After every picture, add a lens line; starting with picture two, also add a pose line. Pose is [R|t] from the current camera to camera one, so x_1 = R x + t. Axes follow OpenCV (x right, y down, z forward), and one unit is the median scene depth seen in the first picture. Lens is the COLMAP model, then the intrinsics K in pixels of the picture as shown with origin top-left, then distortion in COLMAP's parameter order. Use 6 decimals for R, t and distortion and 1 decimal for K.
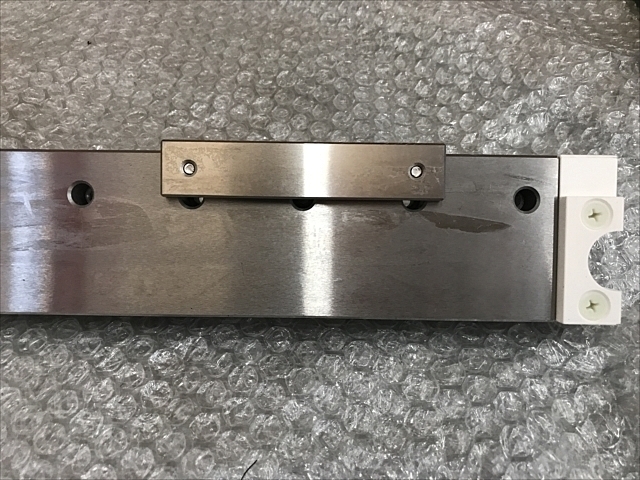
lens RADIAL K [[547.8, 0, 320.0], [0, 547.8, 240.0], [0, 0, 1]] dist [0.011442, -0.019520]
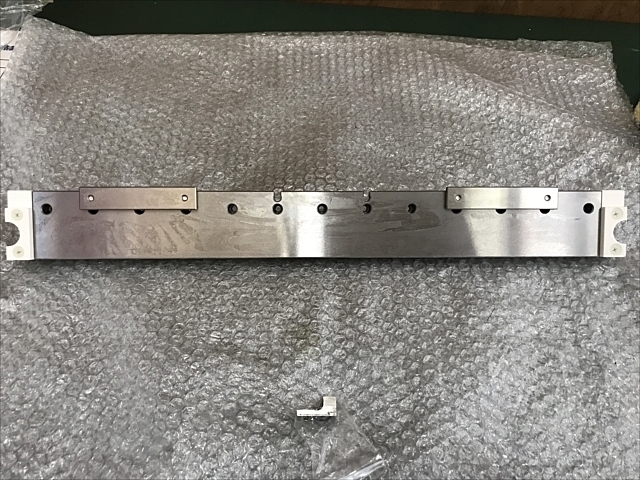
lens RADIAL K [[547.8, 0, 320.0], [0, 547.8, 240.0], [0, 0, 1]] dist [0.011442, -0.019520]
pose [[0.999122, -0.014905, 0.039166, -0.745204], [0.013791, 0.999496, 0.028583, -0.013862], [-0.039572, -0.028018, 0.998824, -1.144759]]
